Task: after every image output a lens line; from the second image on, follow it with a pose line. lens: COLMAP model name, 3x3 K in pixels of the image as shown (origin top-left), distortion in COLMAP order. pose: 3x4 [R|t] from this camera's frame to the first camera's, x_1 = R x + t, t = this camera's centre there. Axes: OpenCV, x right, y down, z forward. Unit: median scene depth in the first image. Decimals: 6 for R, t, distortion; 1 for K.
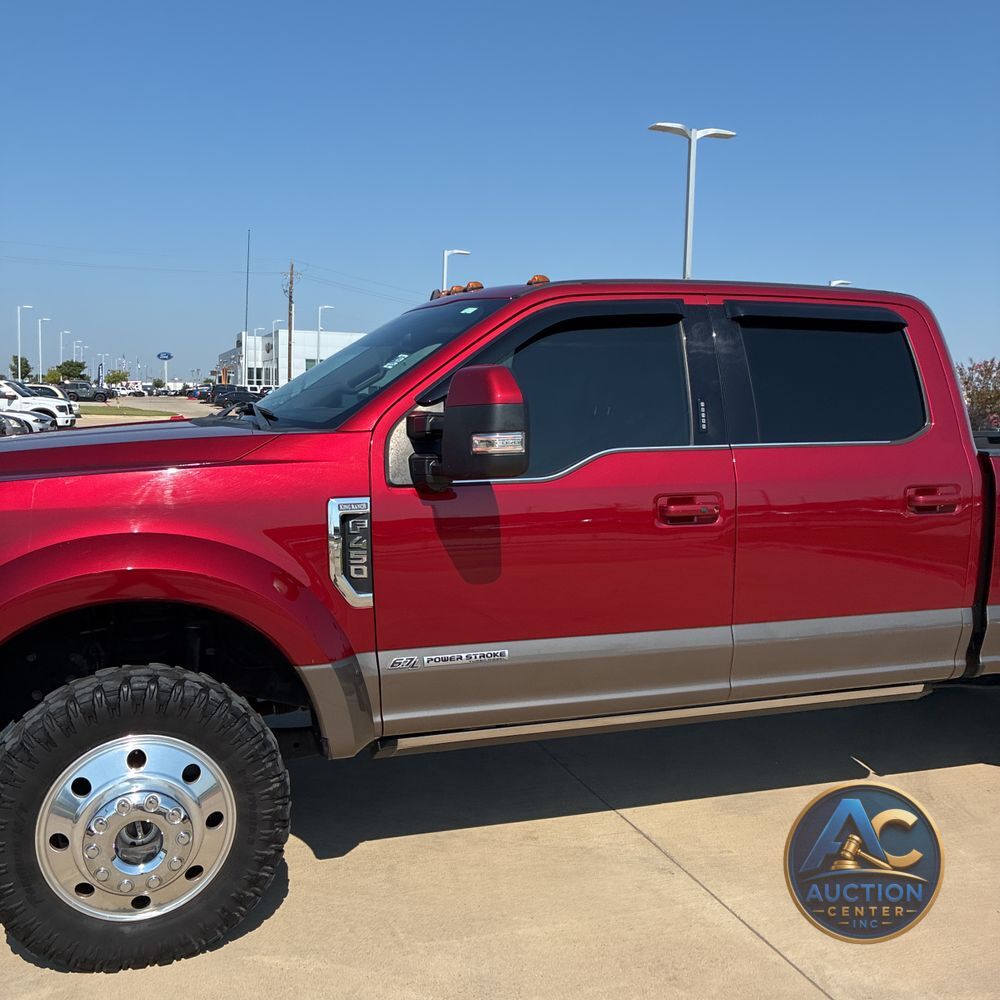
lens RADIAL K [[1018.7, 0, 500.0], [0, 1018.7, 500.0], [0, 0, 1]] dist [0.025433, -0.000401]
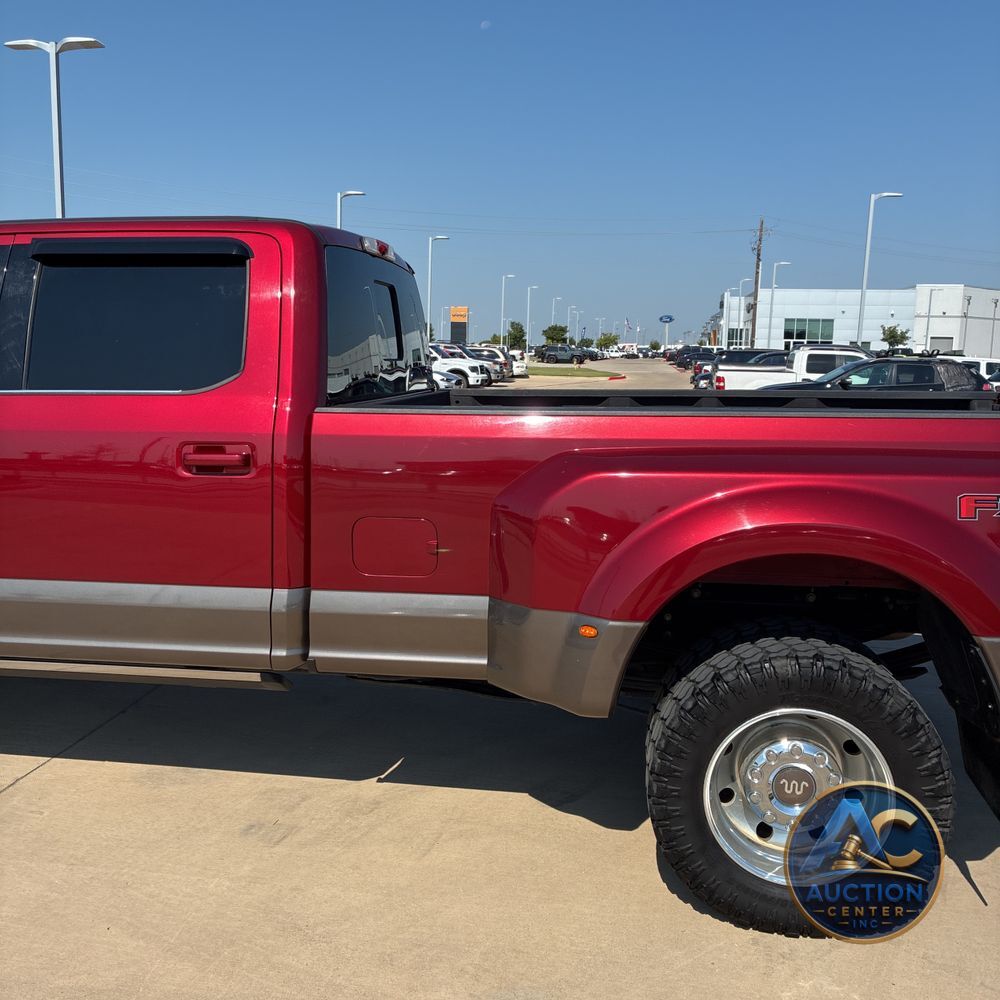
lens RADIAL K [[1028.8, 0, 492.7], [0, 1028.8, 483.5], [0, 0, 1]] dist [0.008878, 0.002565]
pose [[0.879124, 0.053685, -0.473560, 1.092536], [-0.044189, 0.998537, 0.031165, -0.016881], [0.474540, -0.006471, 0.880210, 0.363757]]
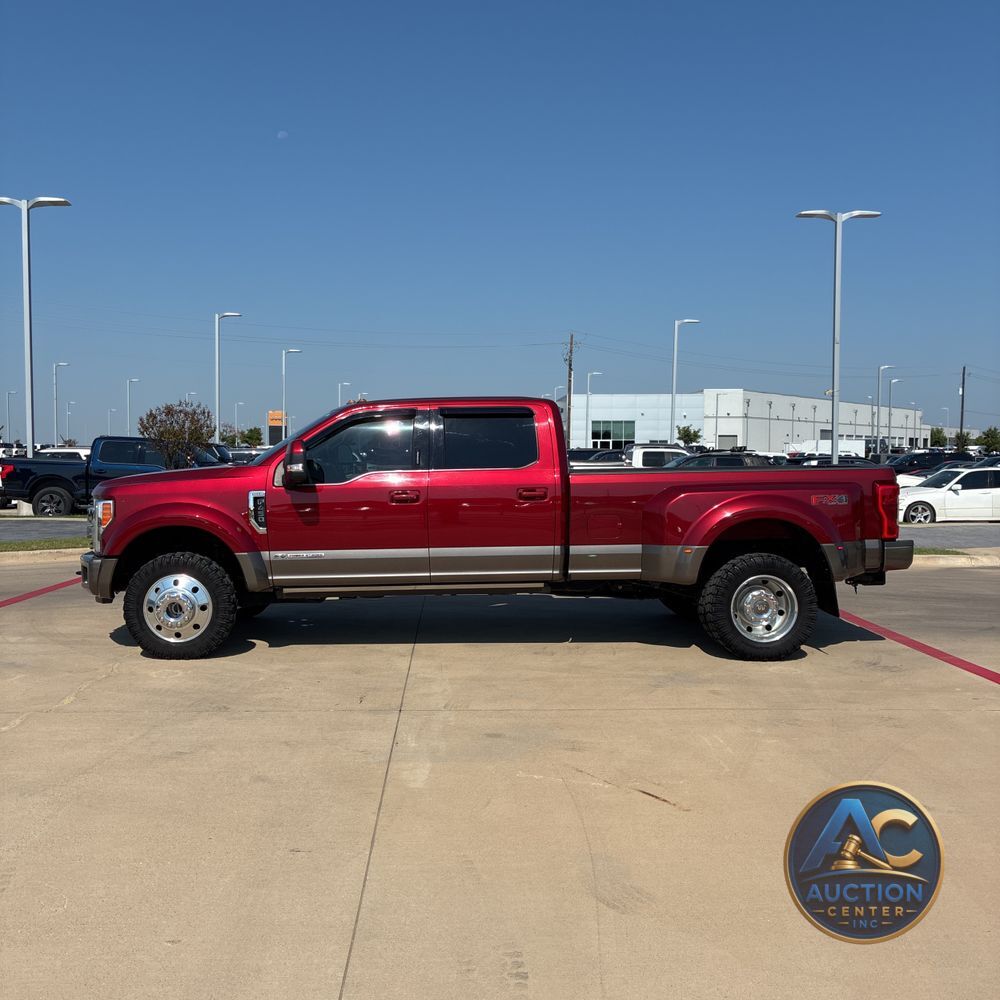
lens RADIAL K [[1020.7, 0, 502.2], [0, 1020.7, 491.8], [0, 0, 1]] dist [0.042597, -0.056258]
pose [[0.954436, -0.012910, -0.298135, 1.056280], [-0.006487, 0.997930, -0.063981, 0.140397], [0.298344, 0.063000, 0.952377, -1.125835]]
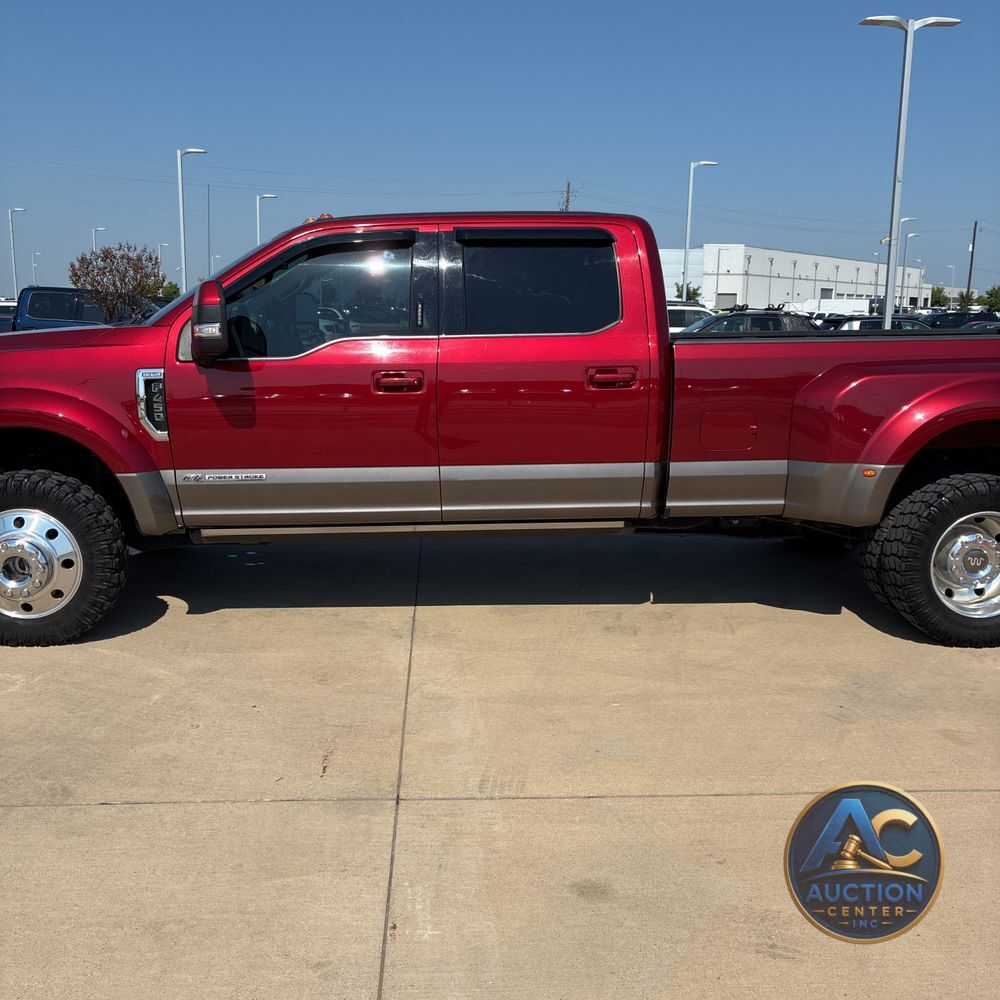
lens RADIAL K [[1020.7, 0, 502.2], [0, 1020.7, 491.8], [0, 0, 1]] dist [0.042597, -0.056258]
pose [[0.958159, 0.031208, -0.284530, 0.699565], [-0.010973, 0.997313, 0.072435, 0.055896], [0.286026, -0.066282, 0.955927, -0.306345]]
